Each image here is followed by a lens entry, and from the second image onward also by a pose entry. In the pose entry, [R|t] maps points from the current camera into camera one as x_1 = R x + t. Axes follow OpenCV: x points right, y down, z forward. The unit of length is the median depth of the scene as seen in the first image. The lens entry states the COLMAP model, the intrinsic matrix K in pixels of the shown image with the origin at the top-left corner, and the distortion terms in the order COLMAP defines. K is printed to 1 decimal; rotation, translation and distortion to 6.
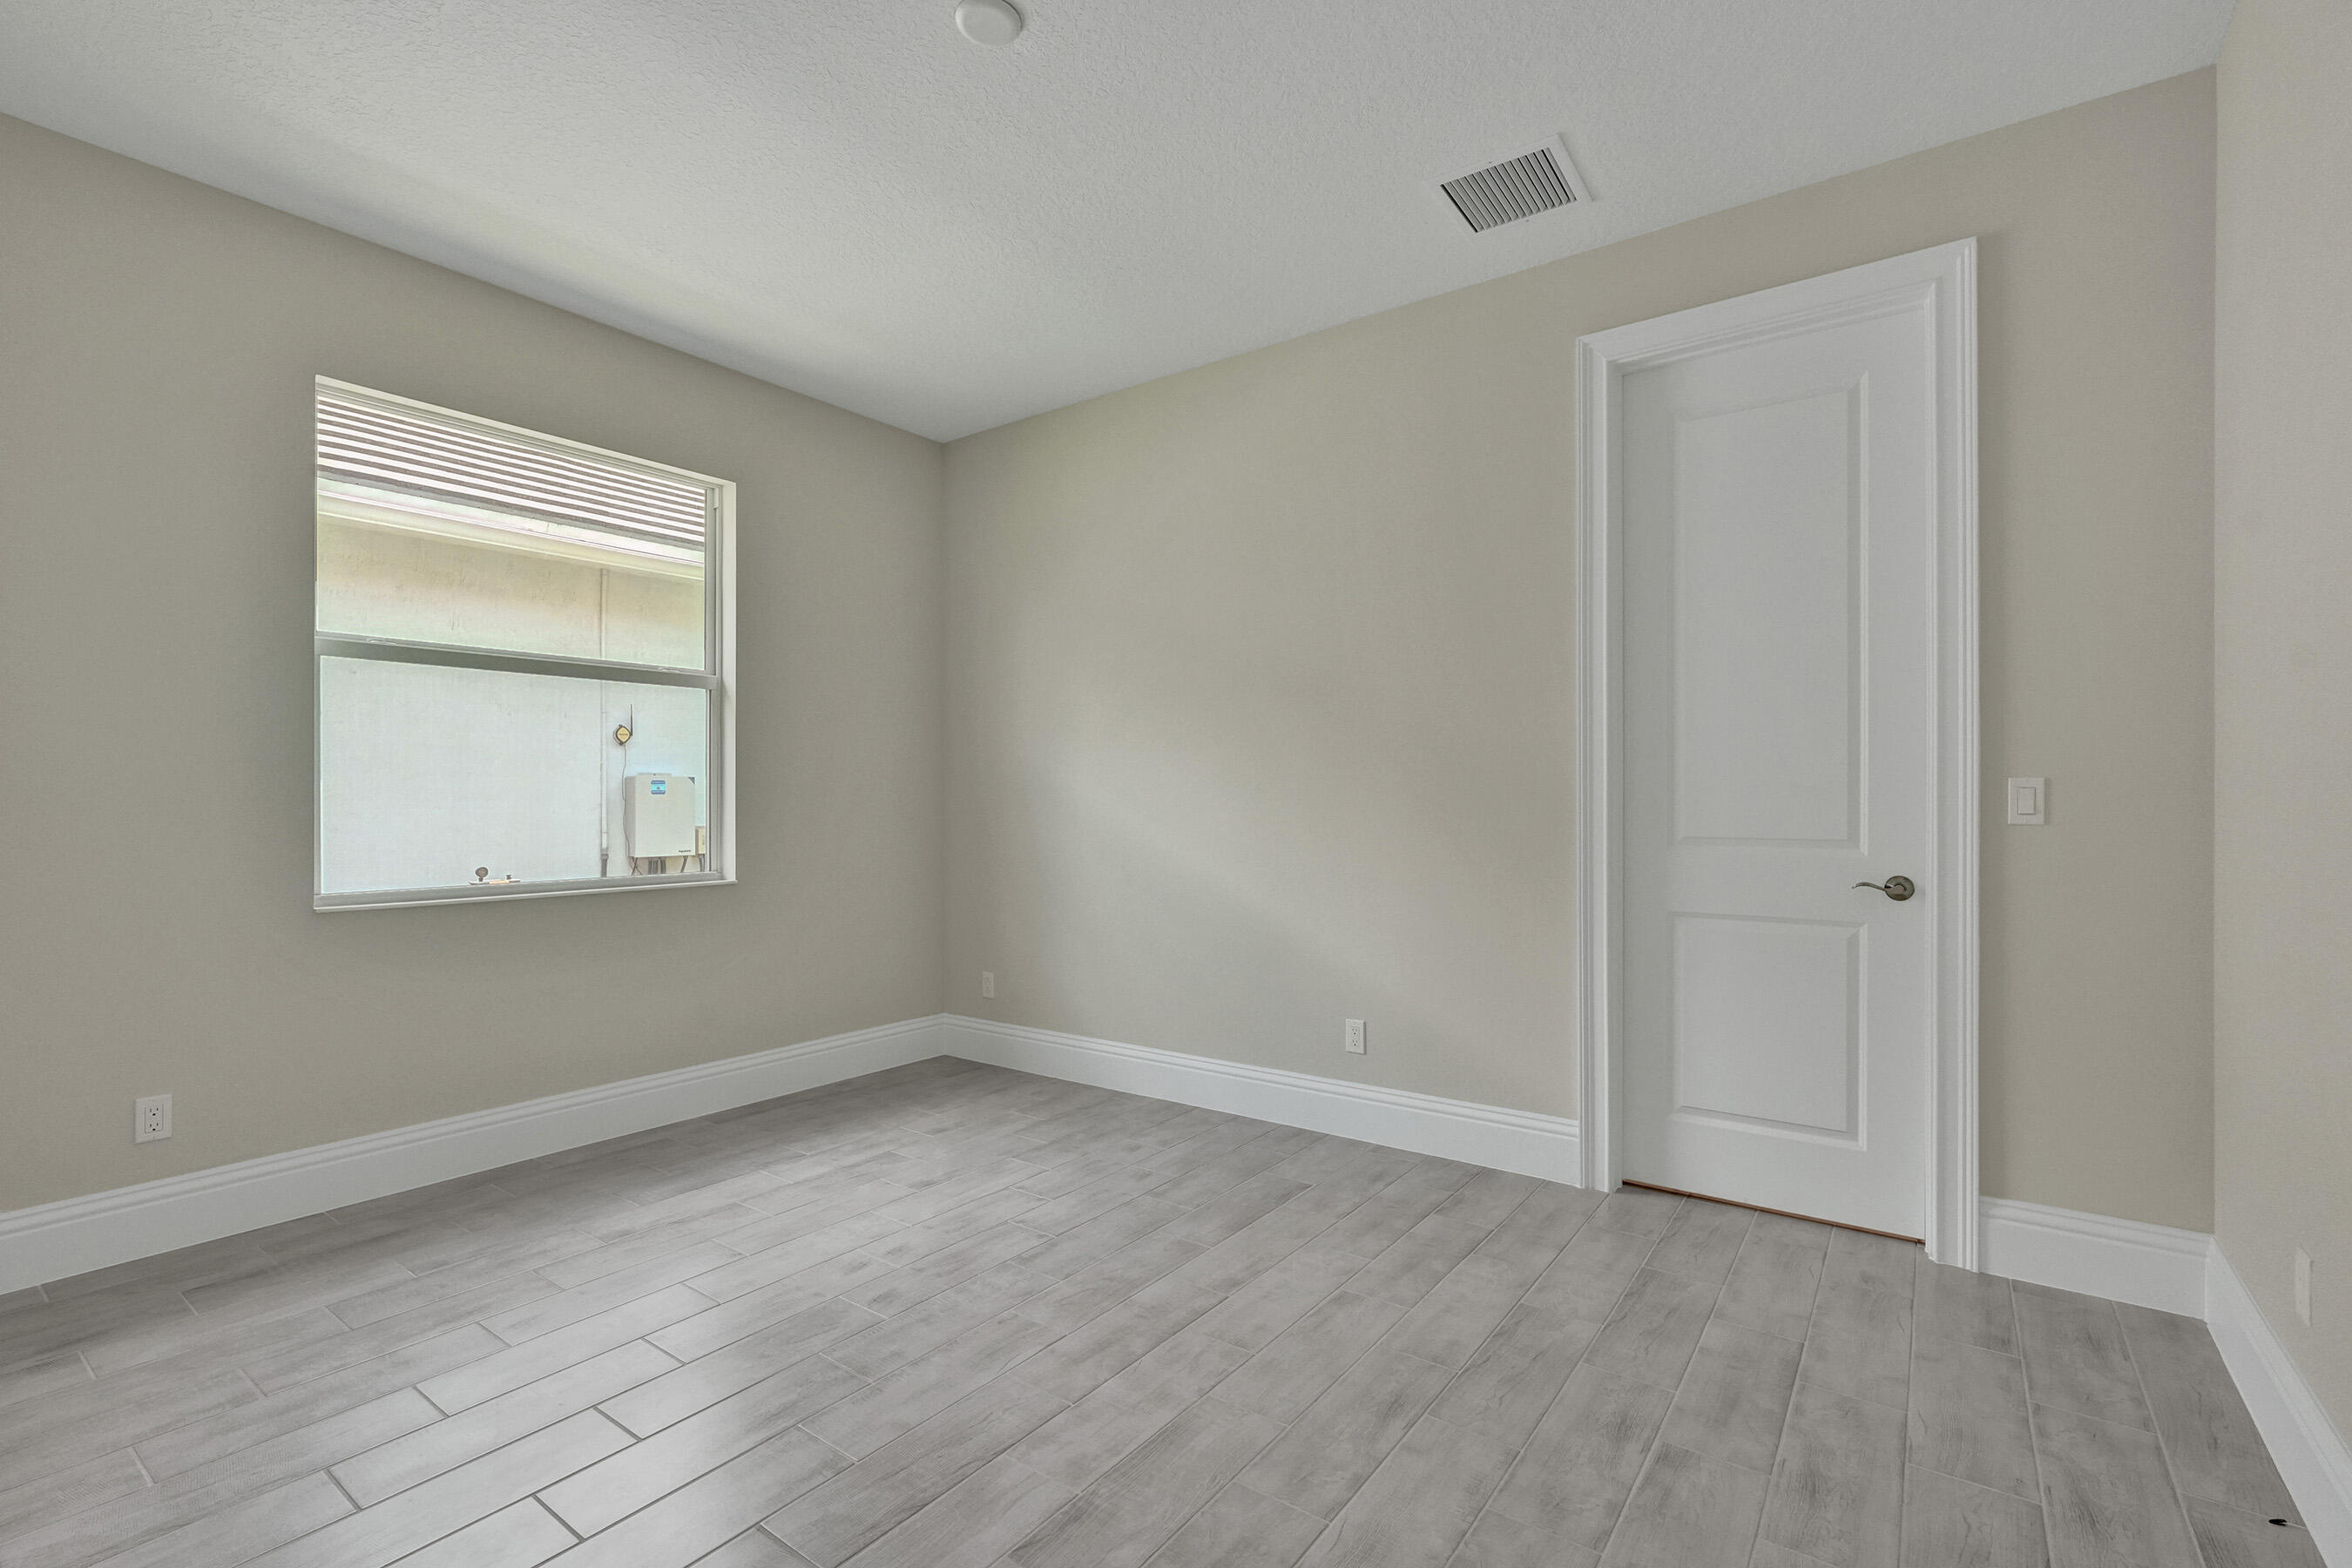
lens RADIAL K [[1059.2, 0, 1177.6], [0, 1059.2, 796.4], [0, 0, 1]] dist [0.000808, 0.001403]
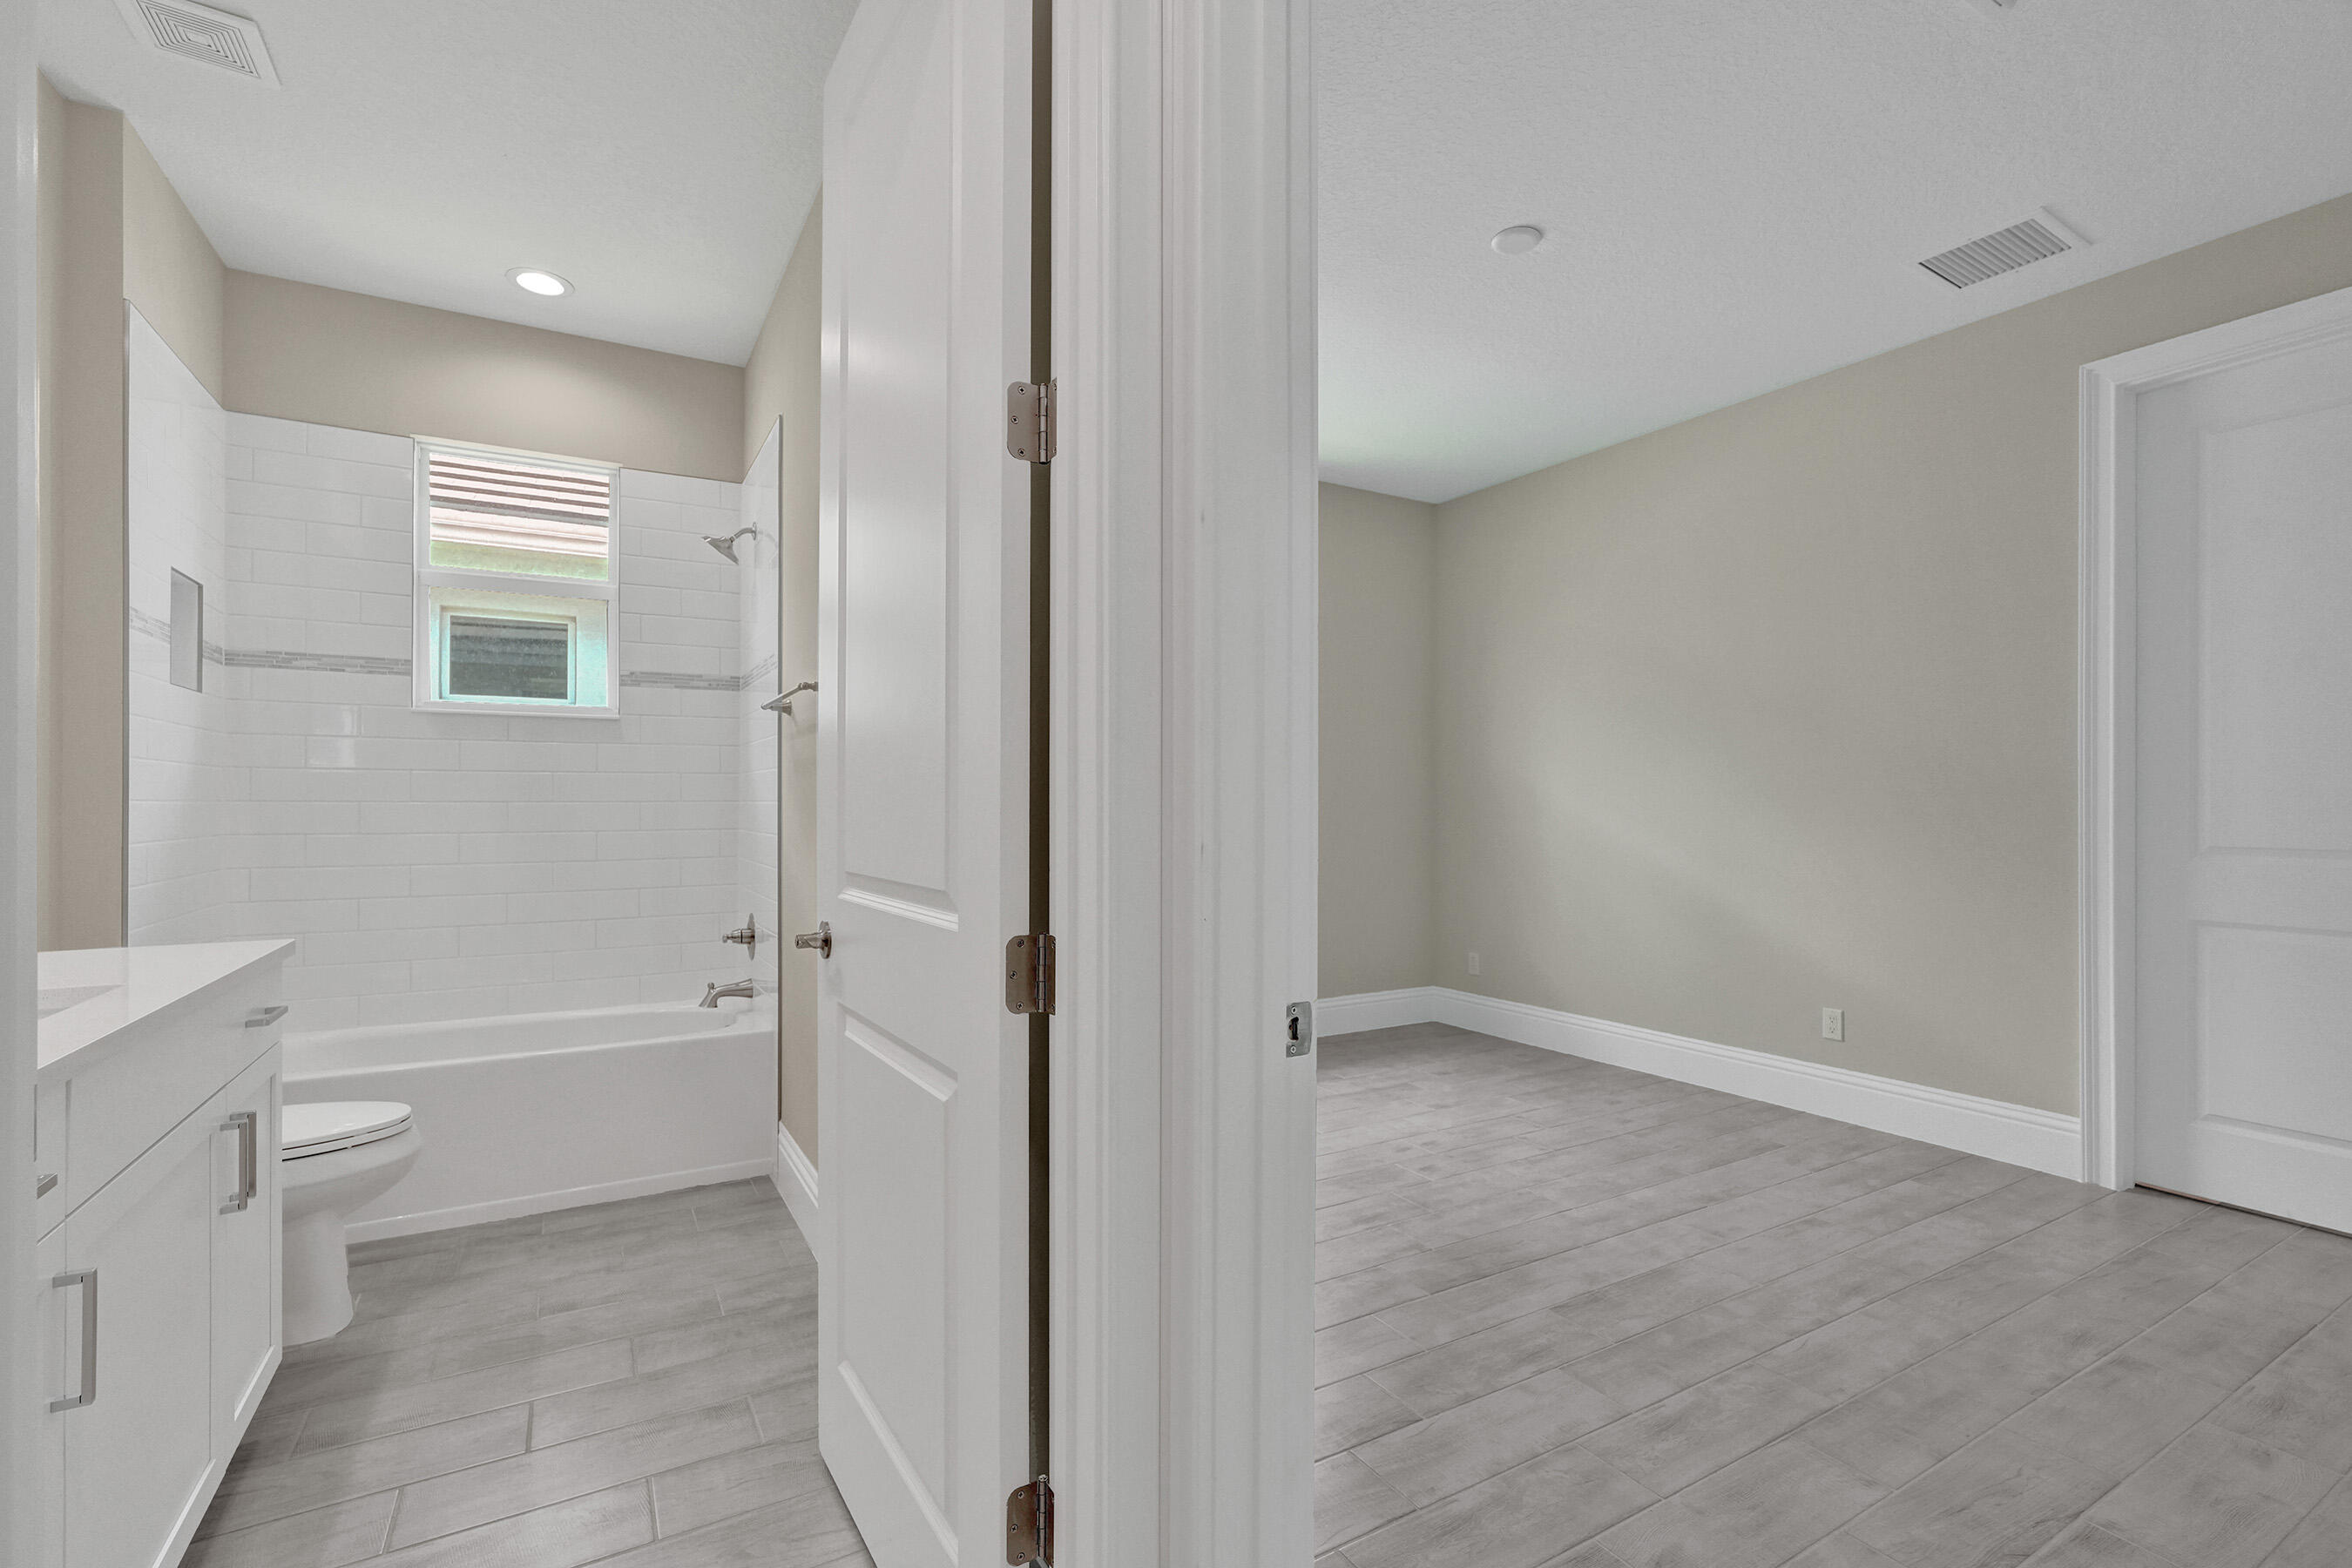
lens RADIAL K [[1059.2, 0, 1177.6], [0, 1059.2, 796.4], [0, 0, 1]] dist [0.000808, 0.001403]
pose [[0.919864, 0.001682, -0.392234, -0.031618], [-0.003794, 0.999982, -0.004609, -0.002258], [0.392220, 0.005728, 0.919854, -0.335974]]
